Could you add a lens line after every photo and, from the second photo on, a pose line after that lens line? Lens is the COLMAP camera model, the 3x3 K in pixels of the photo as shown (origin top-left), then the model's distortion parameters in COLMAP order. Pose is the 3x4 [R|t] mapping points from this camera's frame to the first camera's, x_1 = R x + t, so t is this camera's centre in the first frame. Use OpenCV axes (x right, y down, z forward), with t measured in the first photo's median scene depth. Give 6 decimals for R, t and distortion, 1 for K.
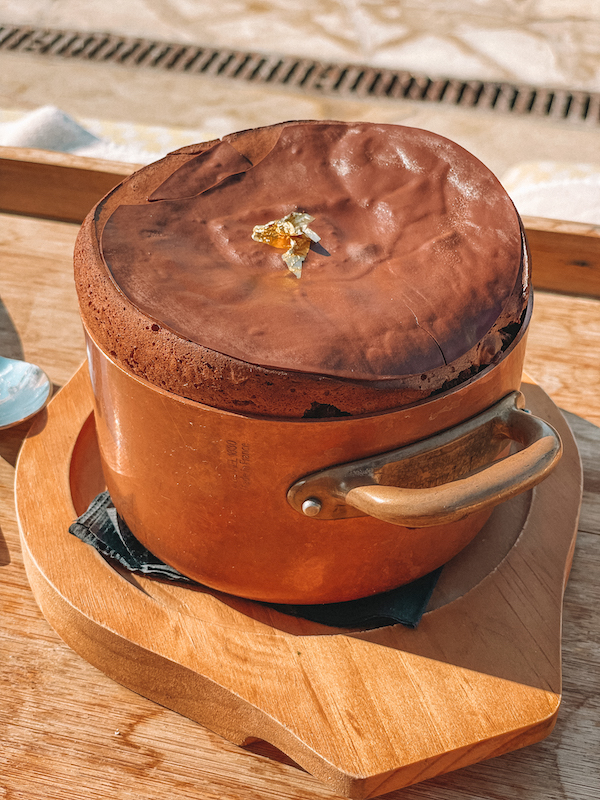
lens RADIAL K [[1185.4, 0, 300.2], [0, 1185.4, 401.8], [0, 0, 1]] dist [0.012887, 0.000000]
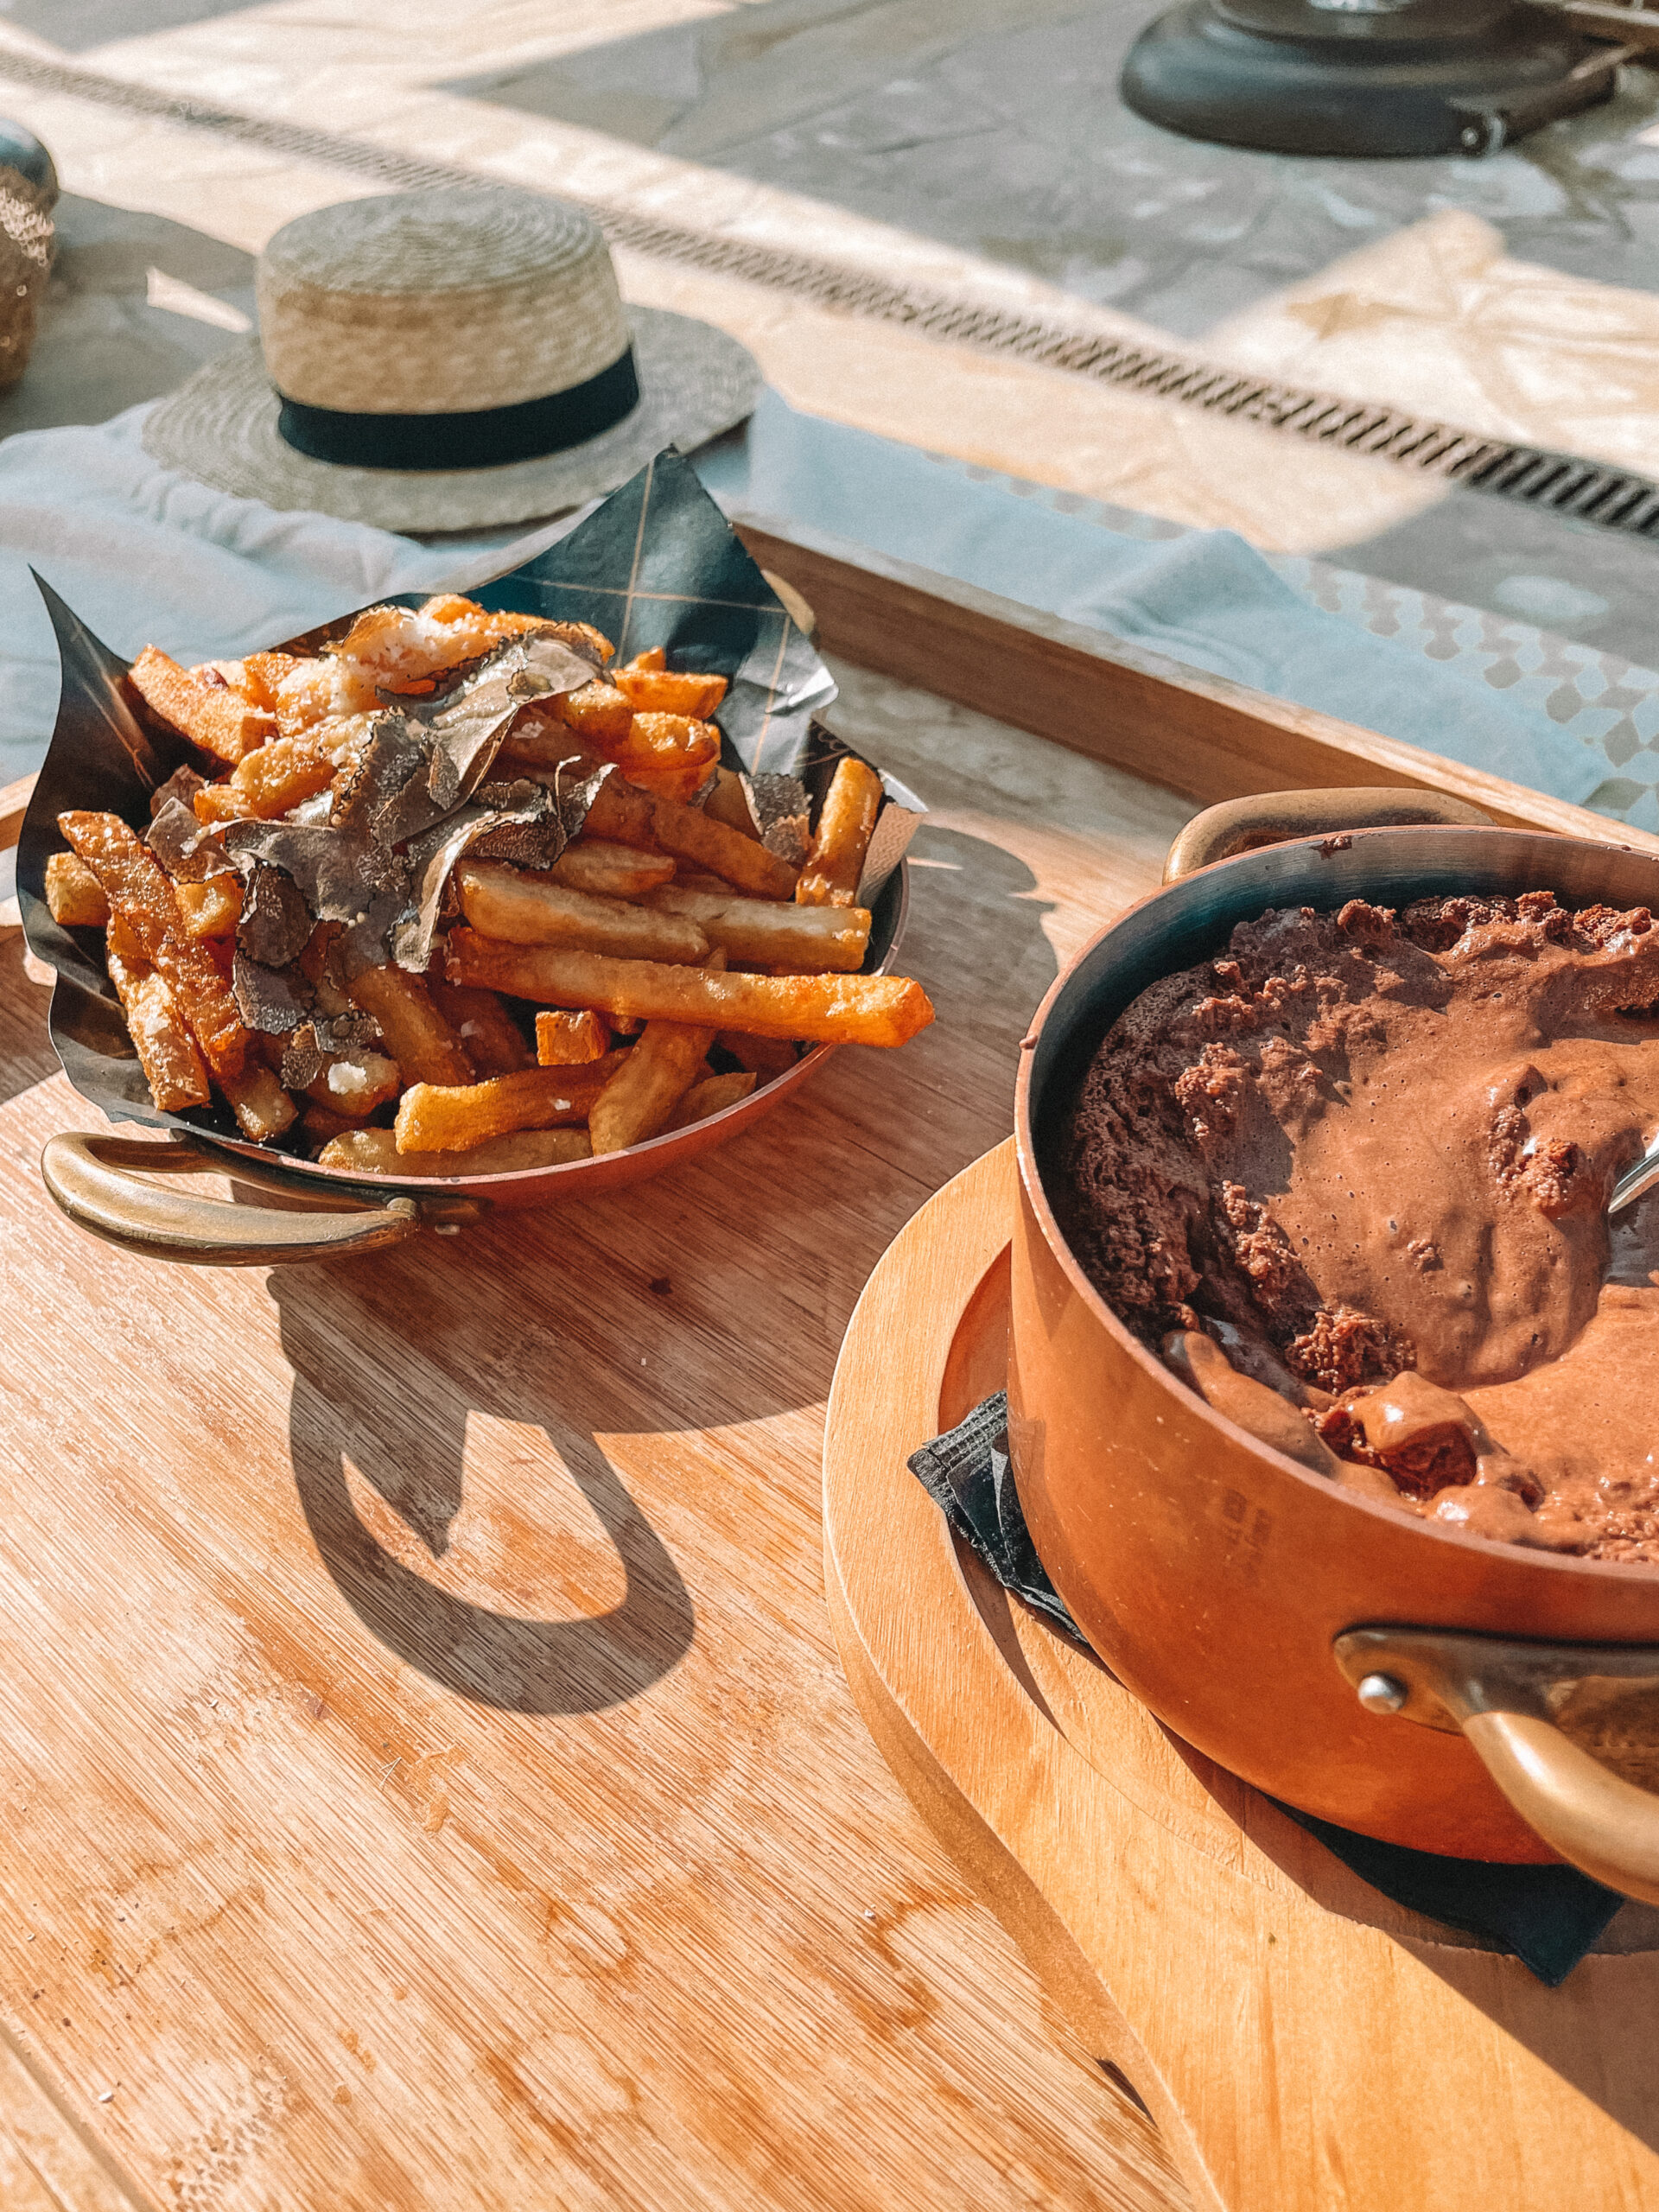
lens RADIAL K [[1819.9, 0, 821.1], [0, 1819.9, 1095.1], [0, 0, 1]] dist [-0.051215, 0.015092]
pose [[0.894841, 0.270919, -0.354770, 0.000691], [-0.243481, 0.962358, 0.120766, -0.122026], [0.374133, -0.021686, 0.927121, 0.282168]]
